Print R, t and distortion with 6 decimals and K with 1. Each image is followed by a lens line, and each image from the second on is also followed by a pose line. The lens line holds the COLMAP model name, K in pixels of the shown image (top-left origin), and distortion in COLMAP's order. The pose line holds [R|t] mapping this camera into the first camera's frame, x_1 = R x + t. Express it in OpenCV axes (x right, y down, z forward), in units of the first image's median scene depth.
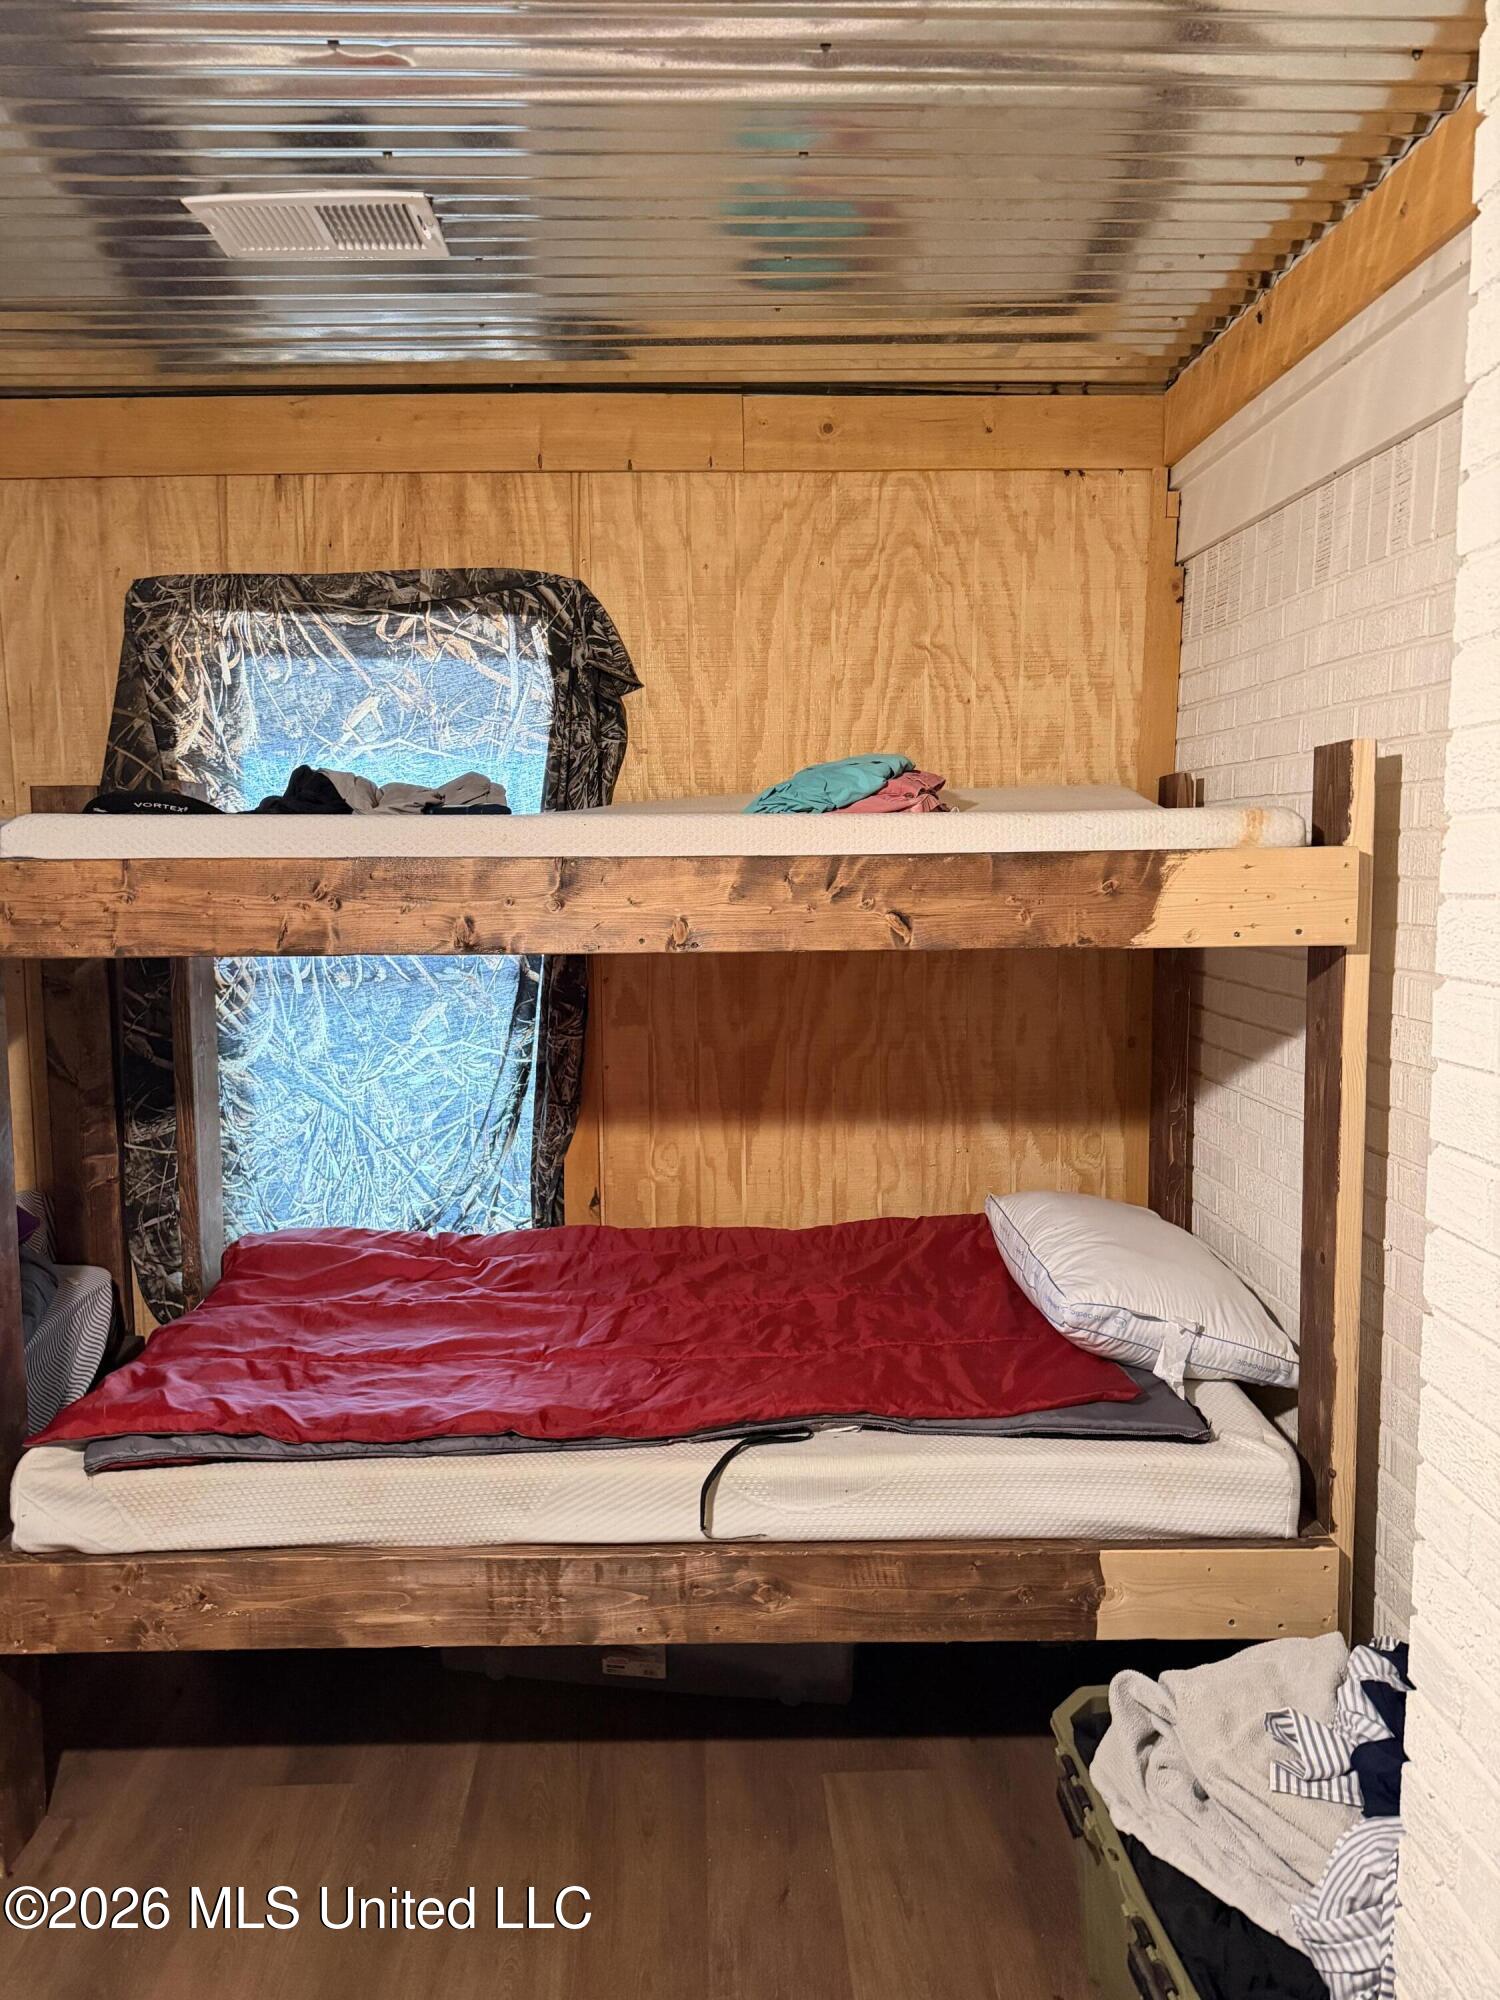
lens RADIAL K [[1411.3, 0, 765.4], [0, 1411.3, 995.4], [0, 0, 1]] dist [0.057944, -0.070679]
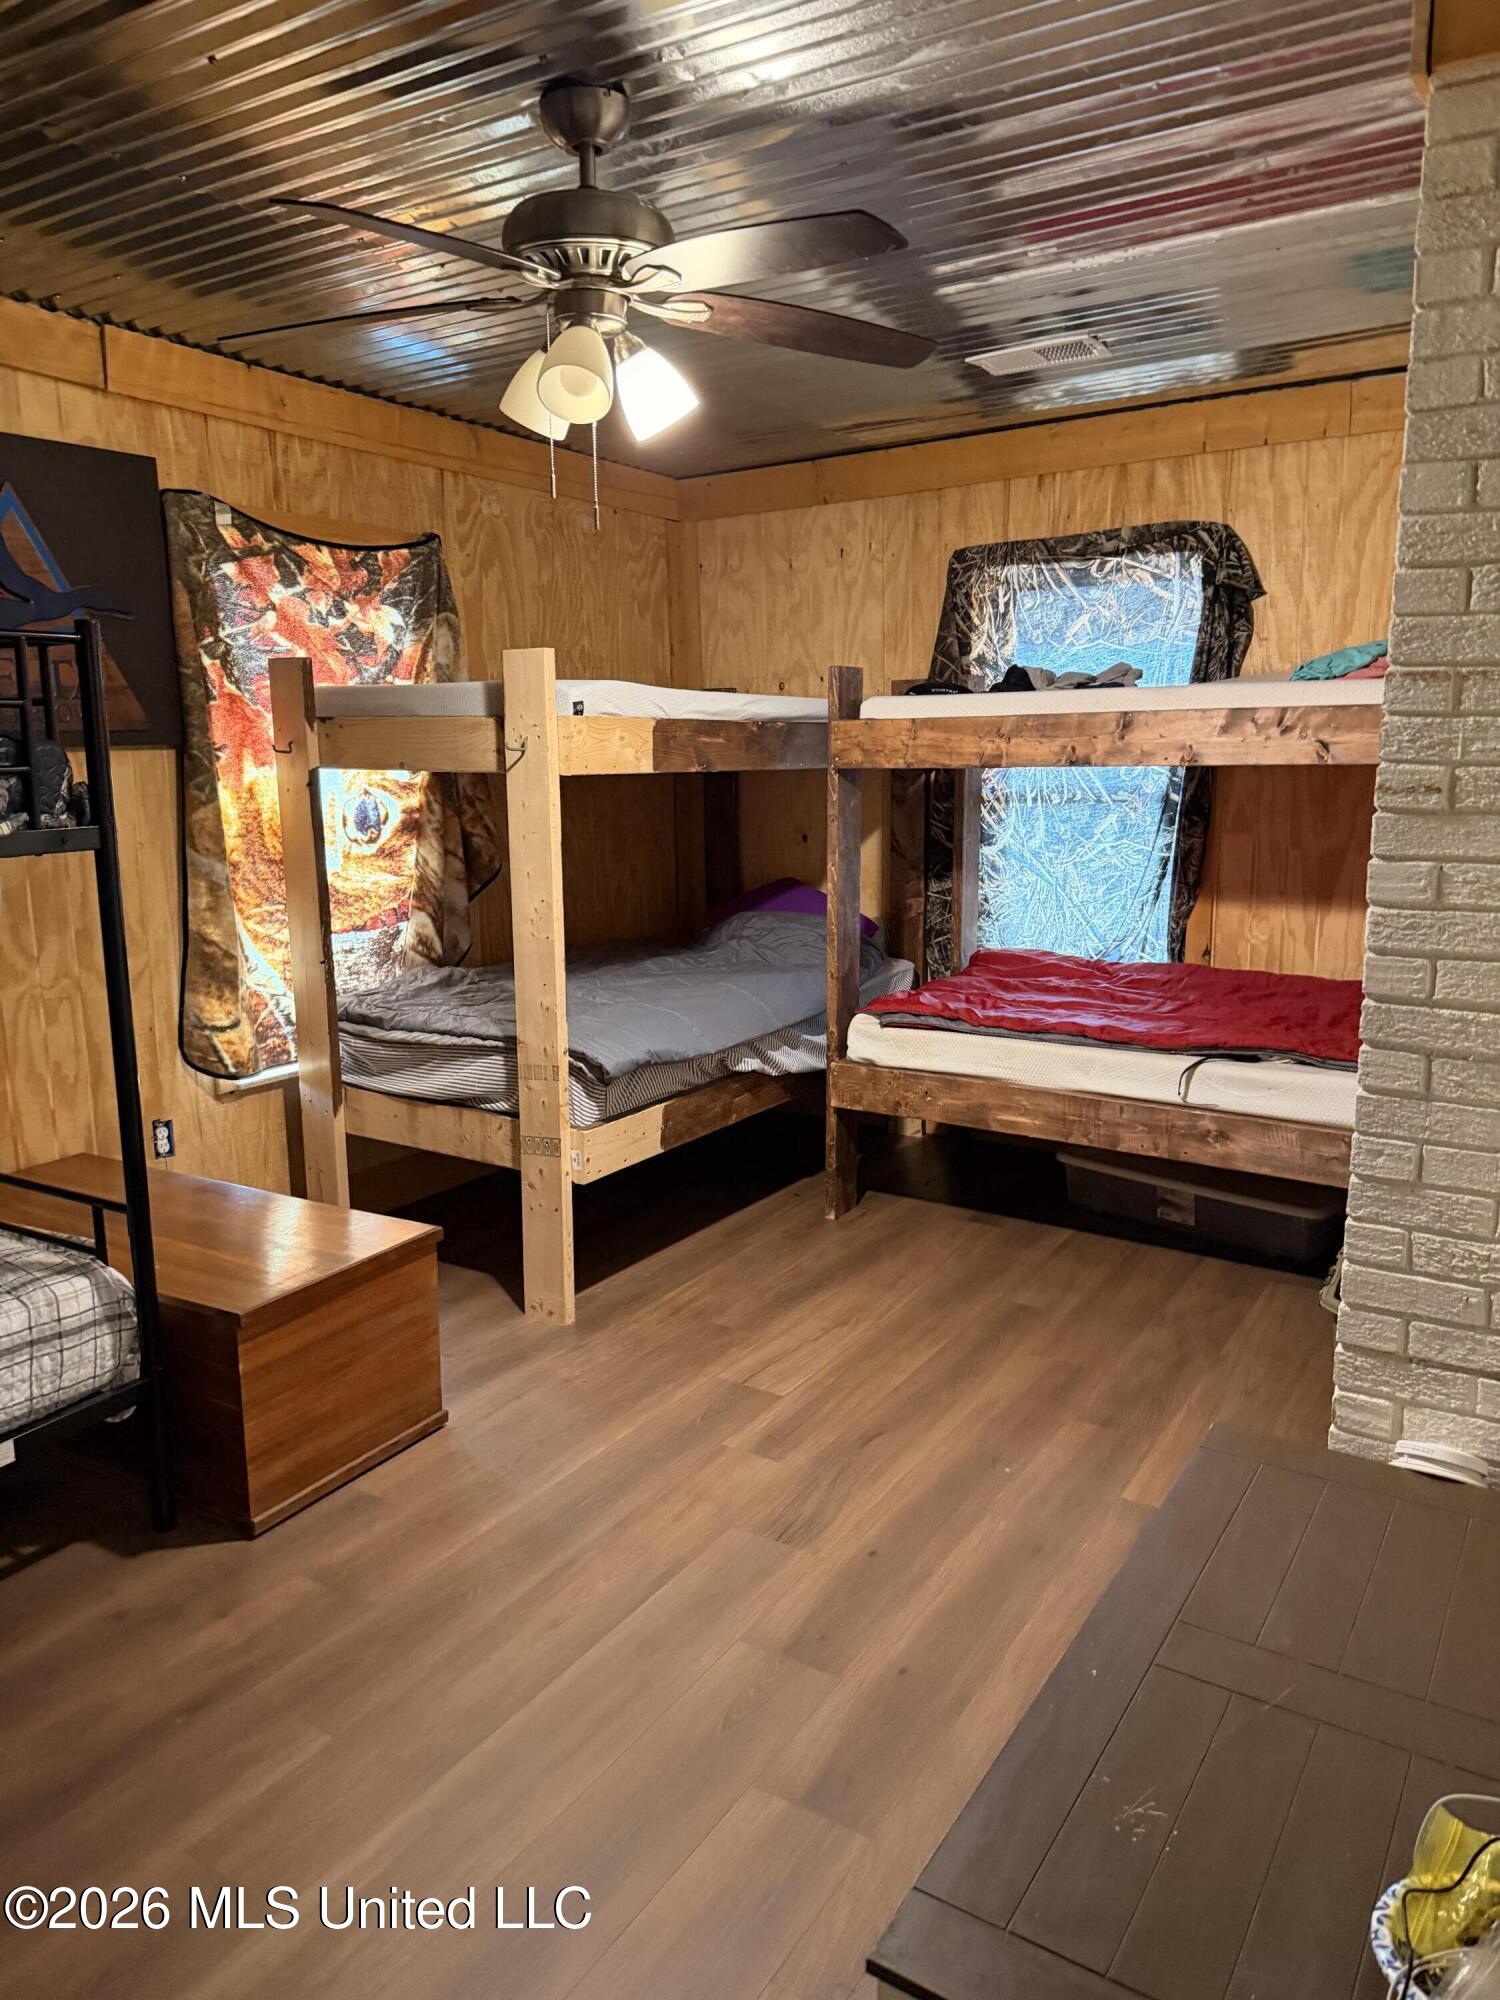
lens RADIAL K [[1411.3, 0, 758.2], [0, 1411.3, 996.0], [0, 0, 1]] dist [0.057944, -0.070679]
pose [[0.821631, 0.095806, -0.561911, 0.345814], [-0.049272, 0.994022, 0.097435, 0.072344], [0.567887, -0.052369, 0.821439, -0.509315]]
